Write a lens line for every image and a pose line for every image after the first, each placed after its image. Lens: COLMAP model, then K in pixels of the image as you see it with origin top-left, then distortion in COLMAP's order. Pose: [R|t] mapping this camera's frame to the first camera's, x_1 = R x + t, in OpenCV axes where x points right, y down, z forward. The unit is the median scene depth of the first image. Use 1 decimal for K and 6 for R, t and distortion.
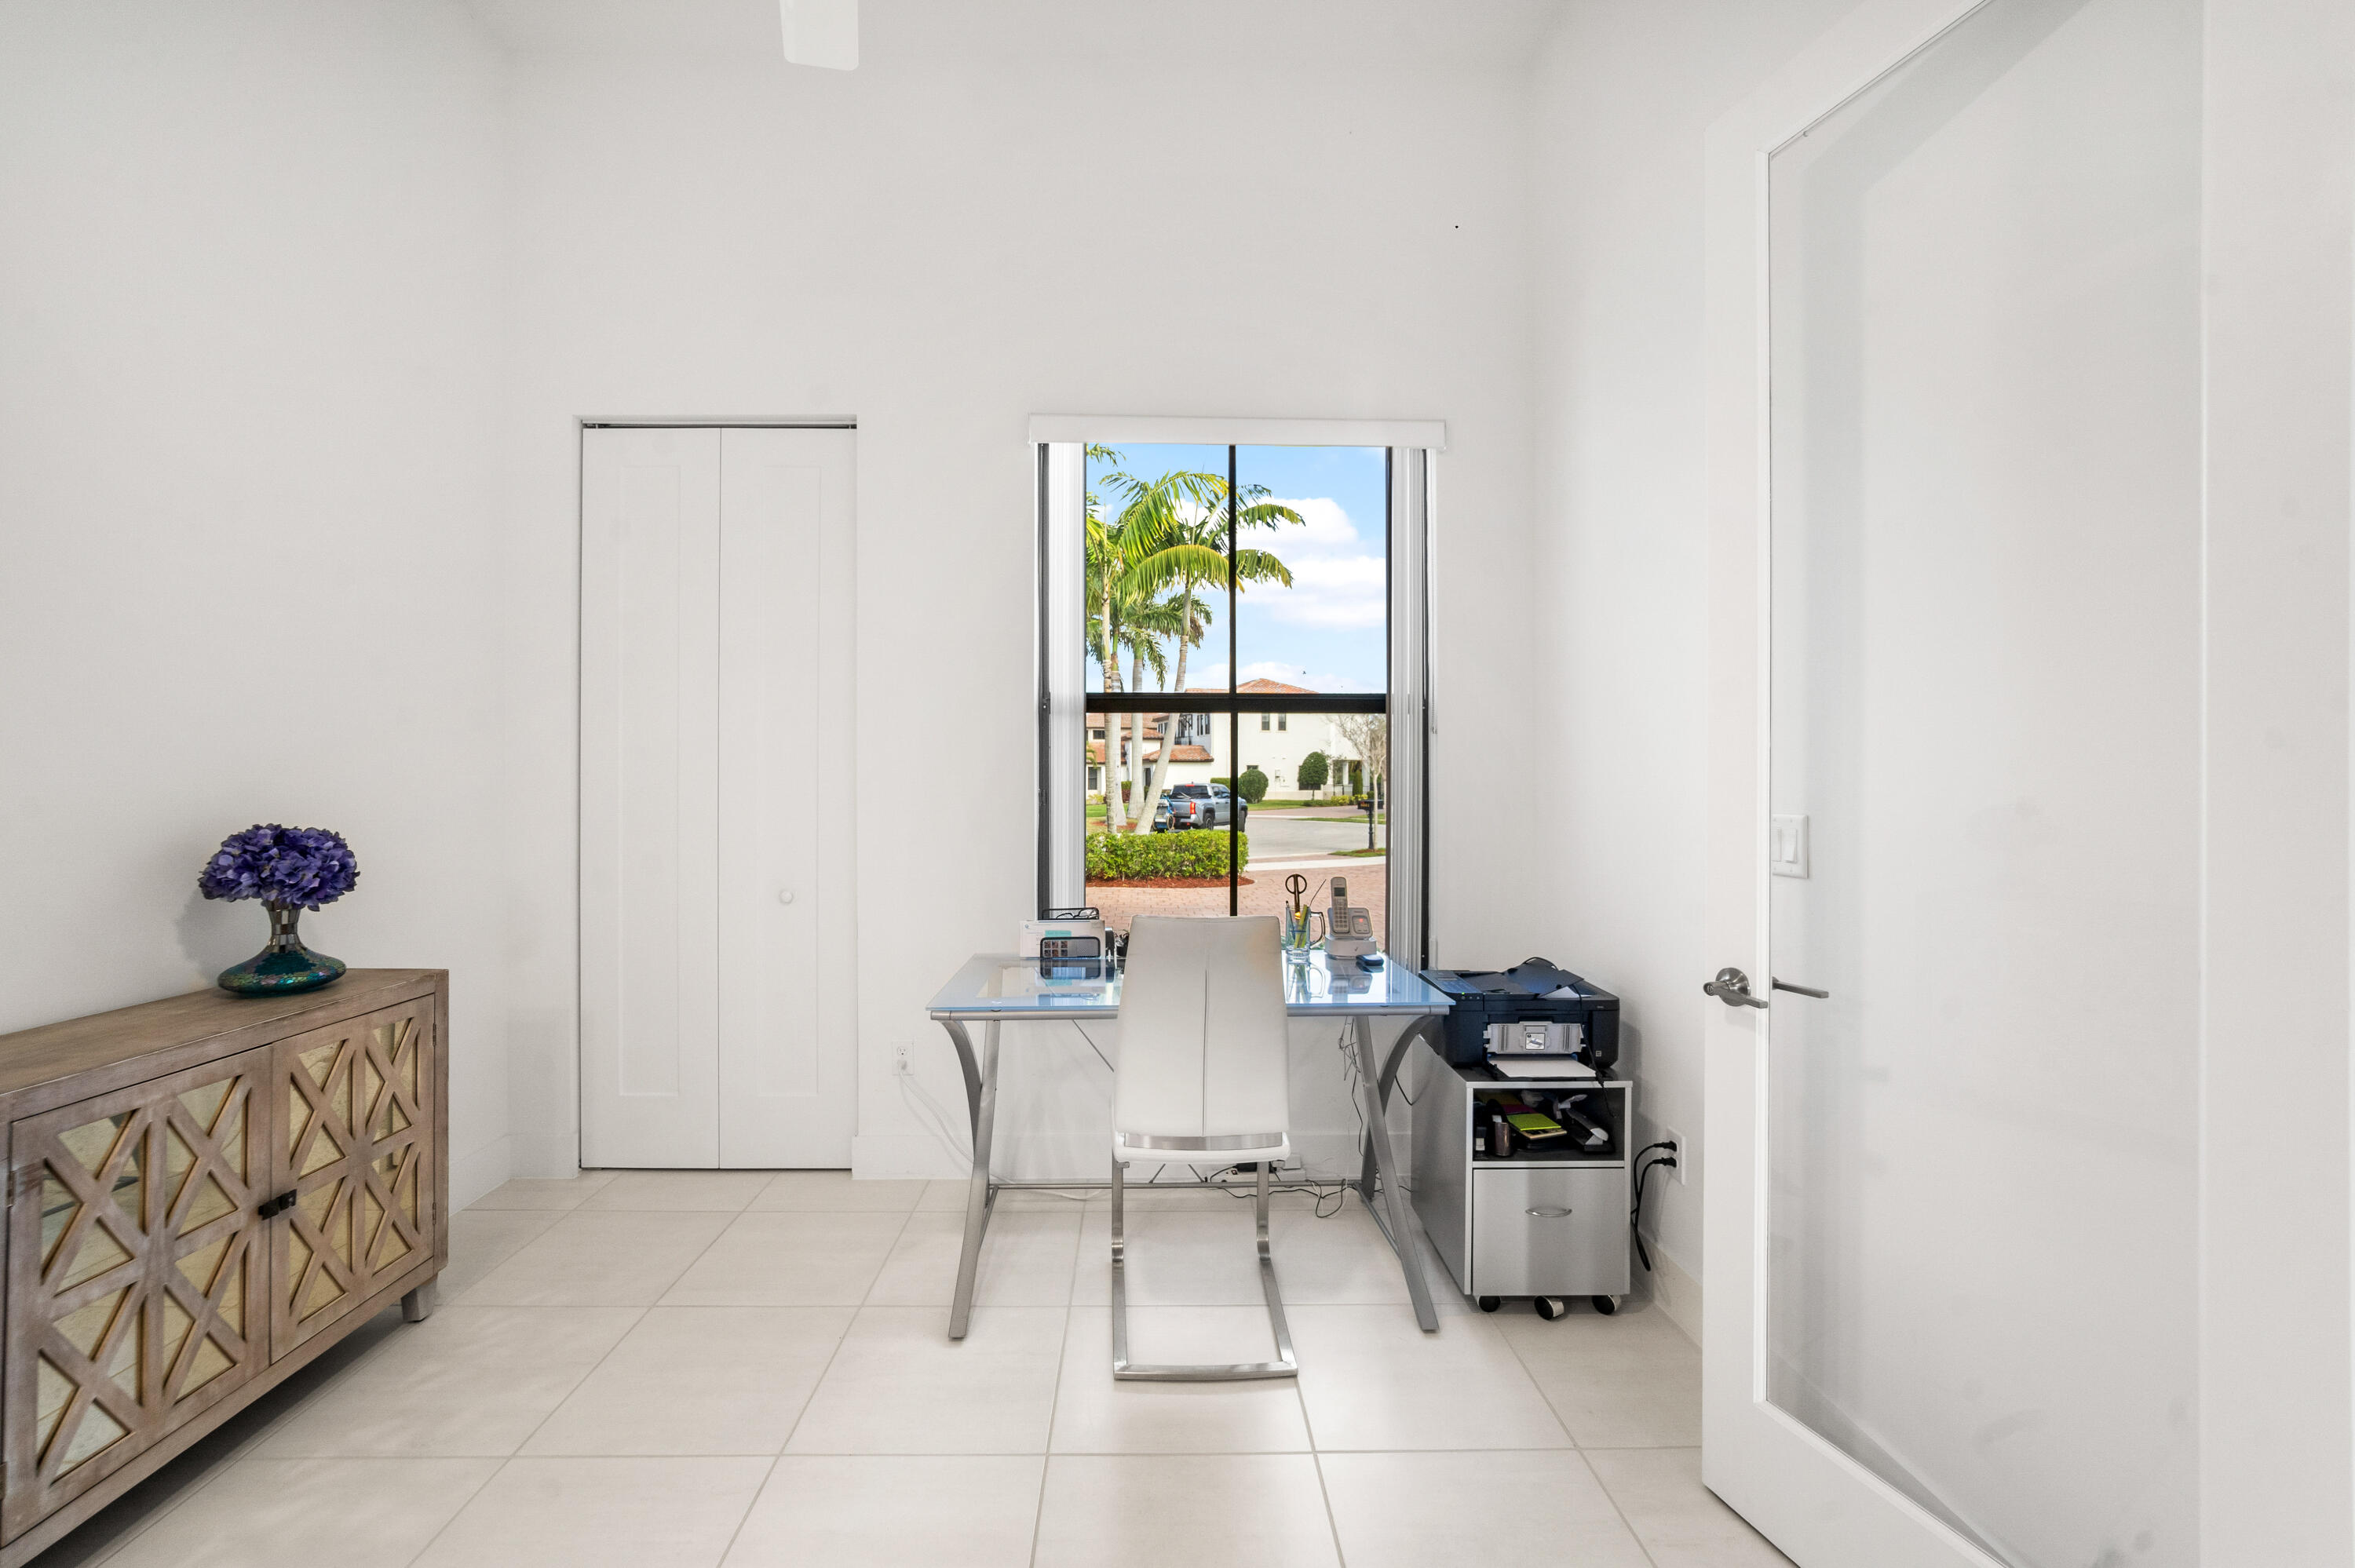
lens RADIAL K [[941.9, 0, 1162.0], [0, 941.9, 778.9], [0, 0, 1]] dist [-0.021726, 0.008912]
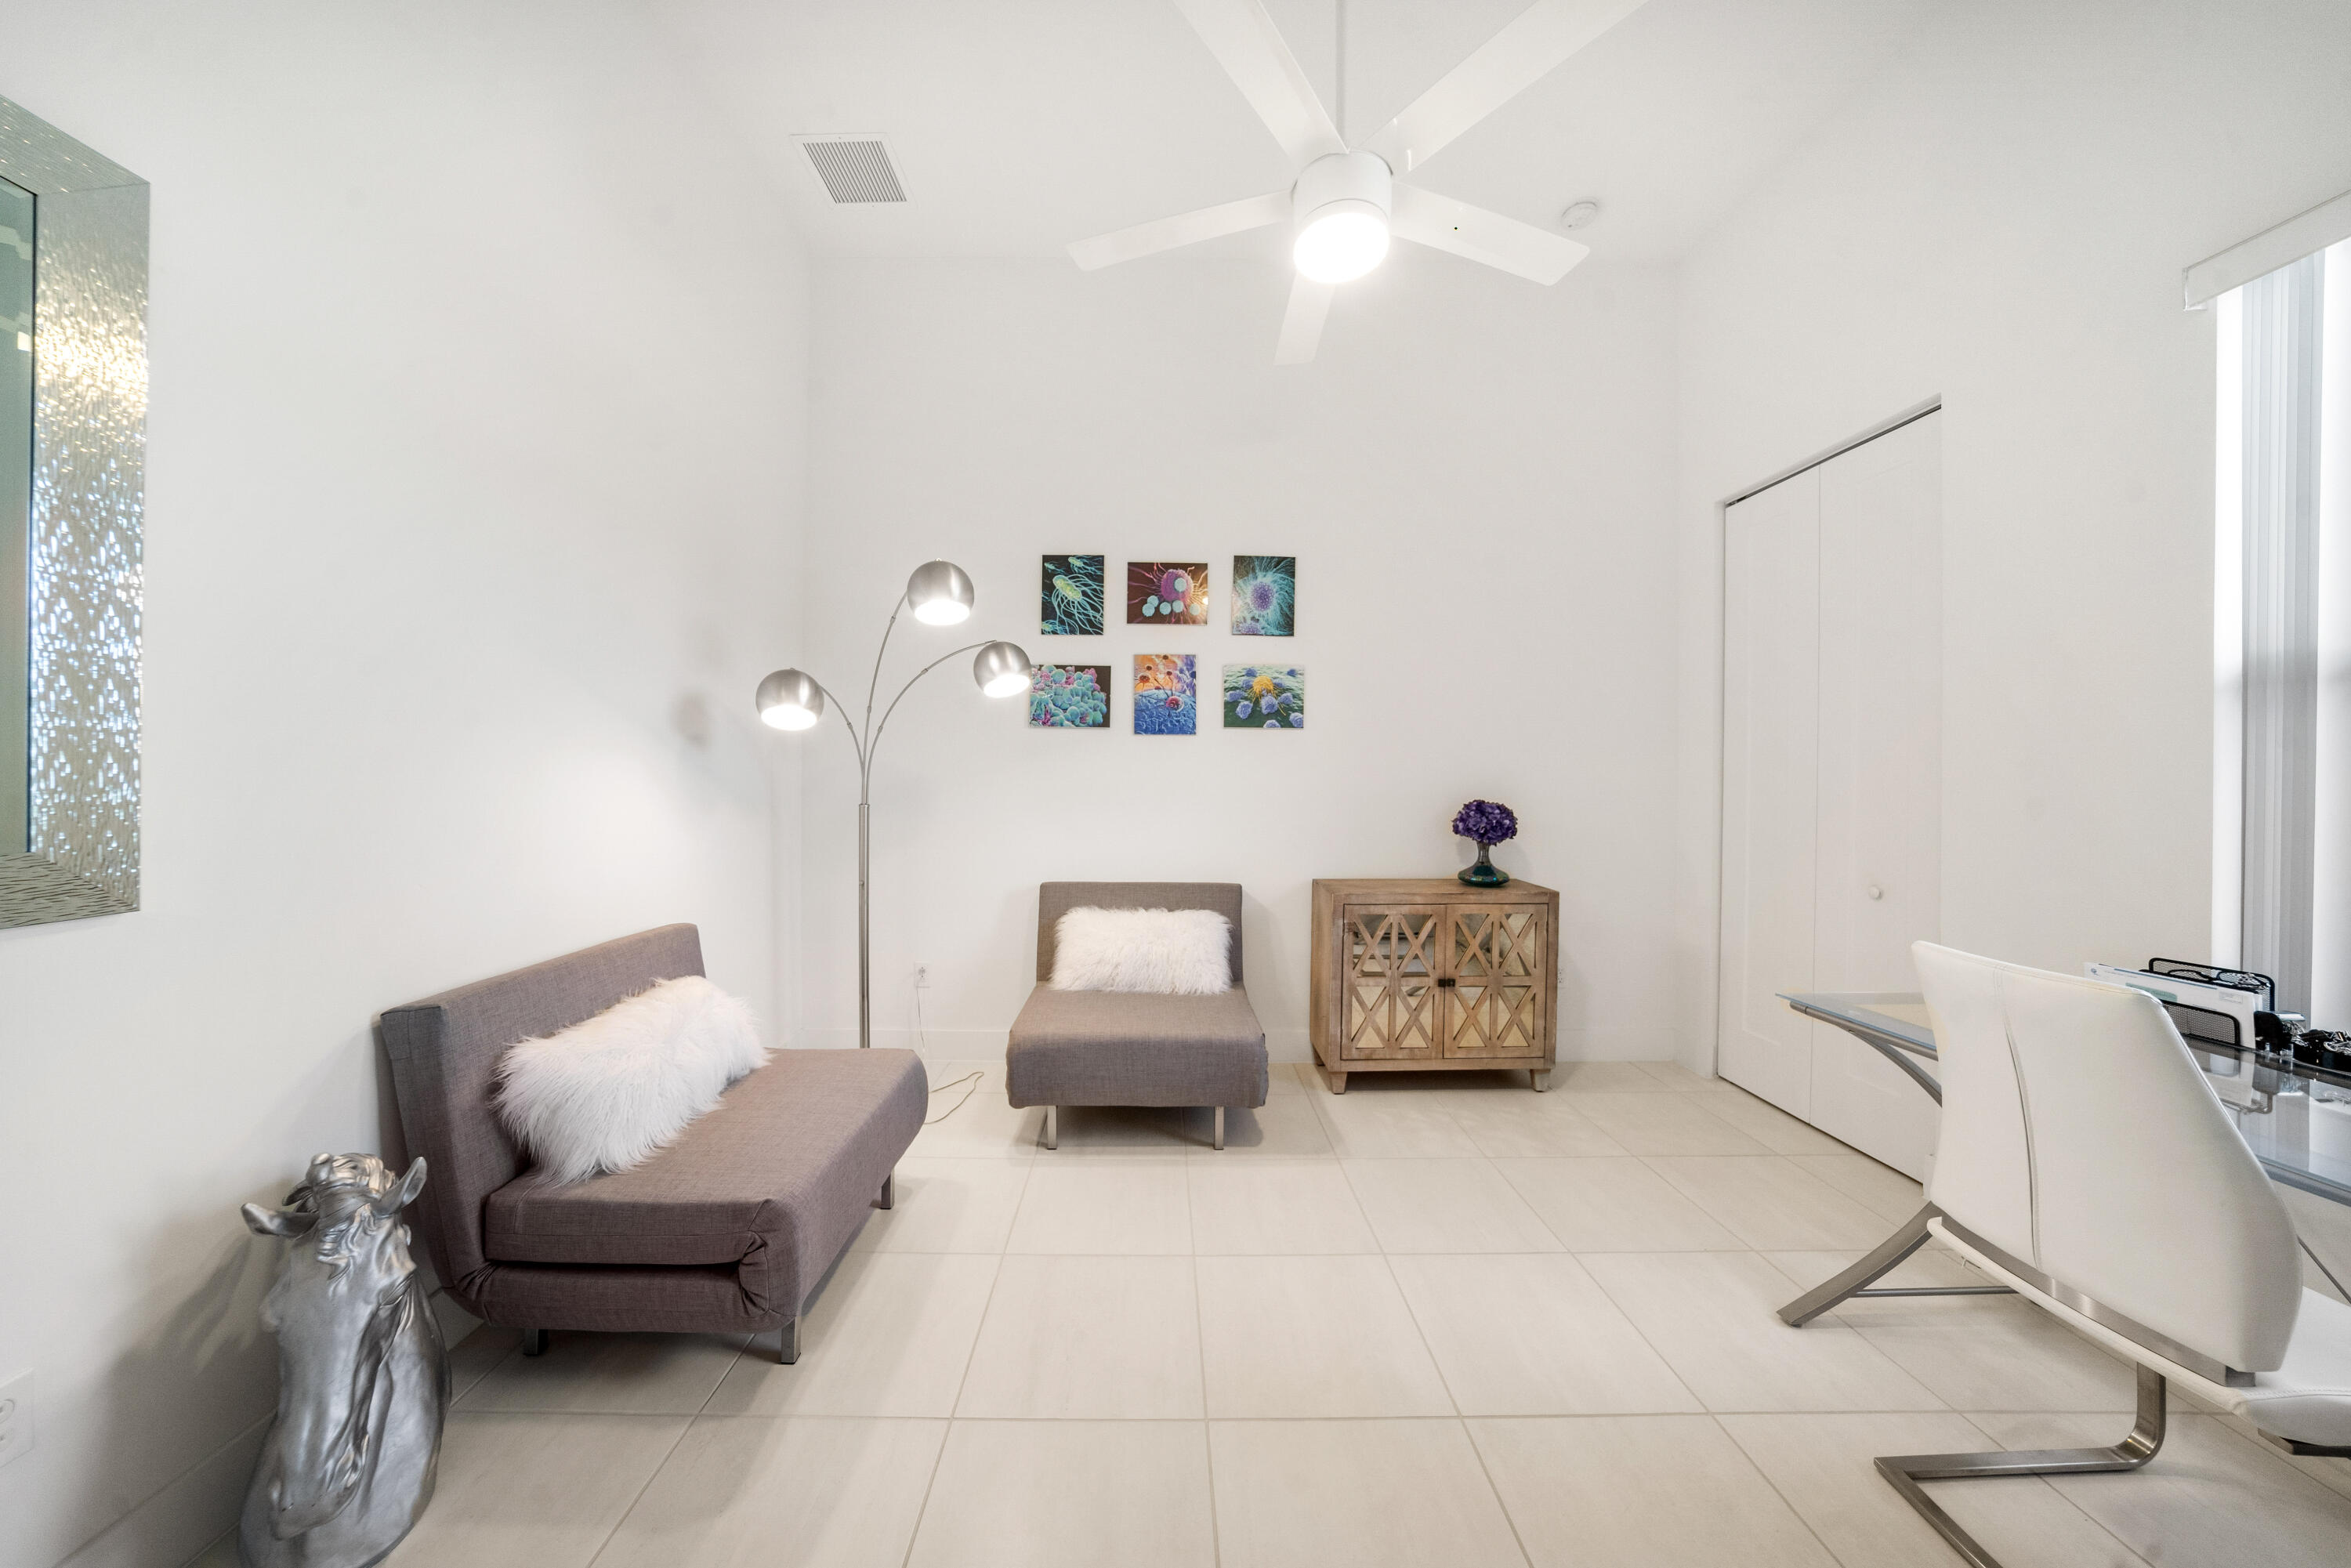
lens RADIAL K [[742.2, 0, 1164.6], [0, 742.2, 780.9], [0, 0, 1]] dist [-0.027707, 0.006031]
pose [[0.005029, 0.008809, -0.999949, 0.595421], [-0.007133, 0.999936, 0.008773, -0.000539], [0.999962, 0.007089, 0.005092, 0.317007]]
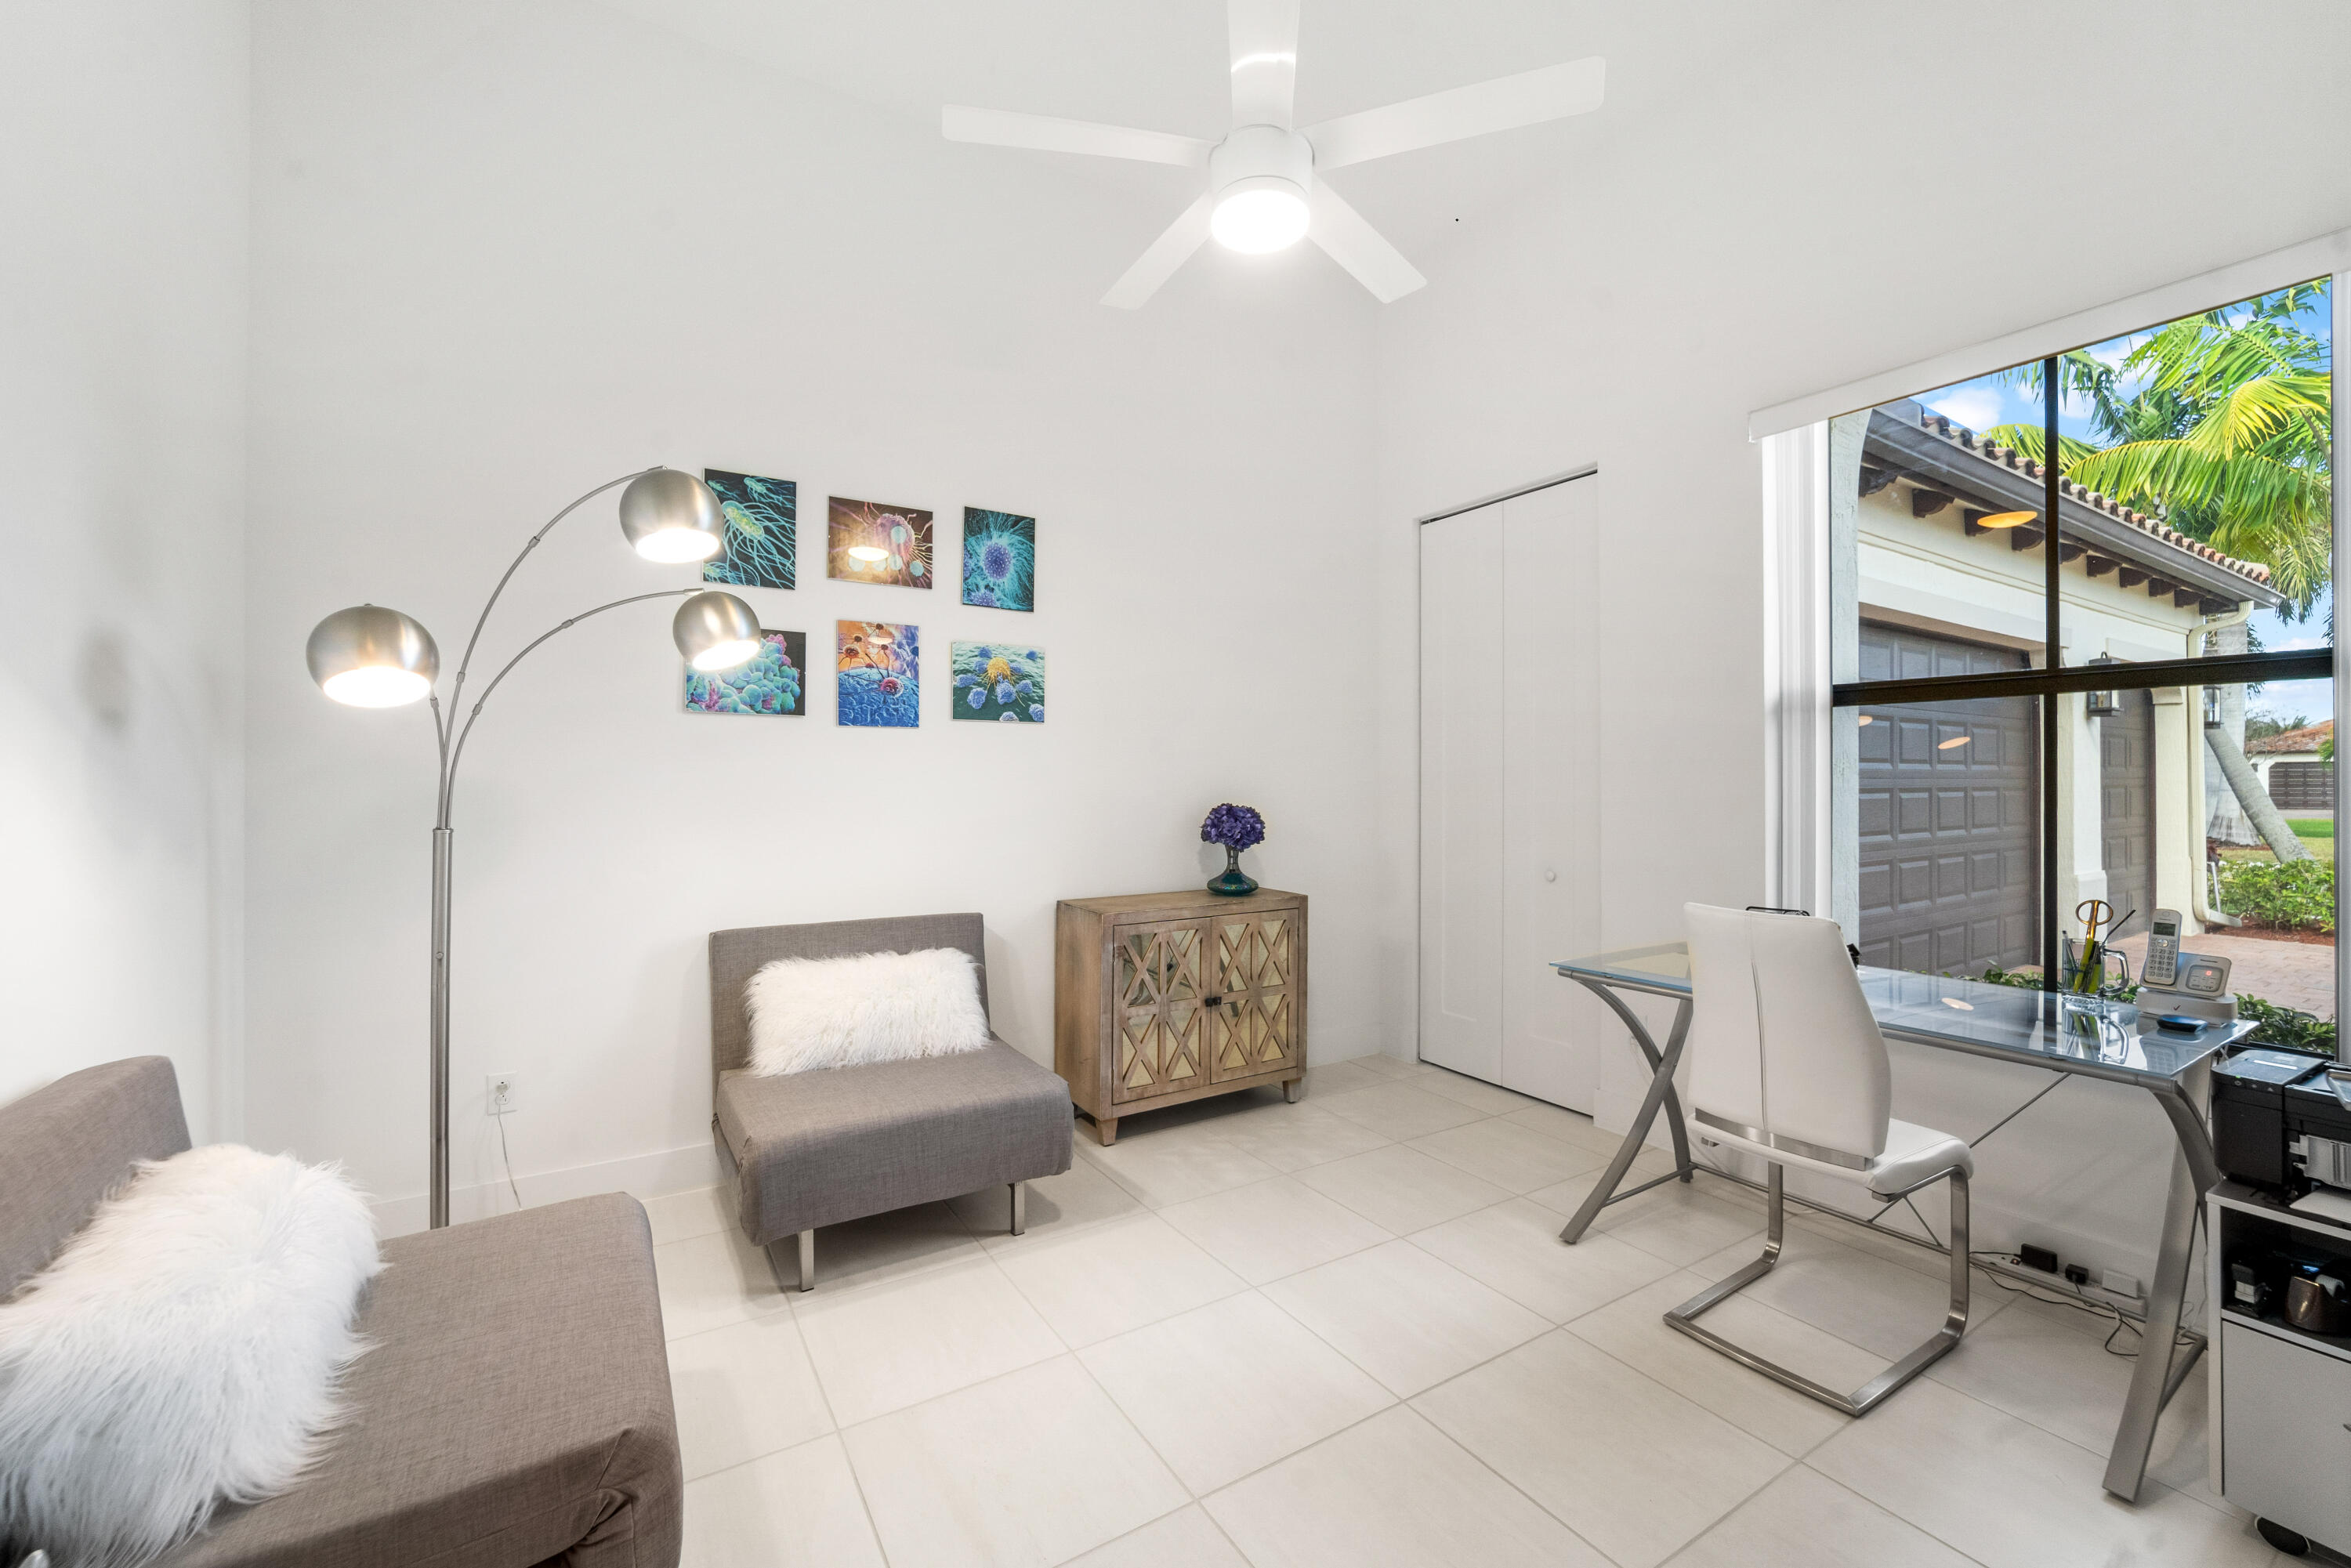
lens RADIAL K [[940.4, 0, 1160.0], [0, 940.4, 779.0], [0, 0, 1]] dist [-0.021726, 0.008912]
pose [[0.510229, -0.002102, -0.860036, 0.572158], [0.000108, 0.999997, -0.002380, 0.004410], [0.860039, 0.001122, 0.510228, -0.069416]]
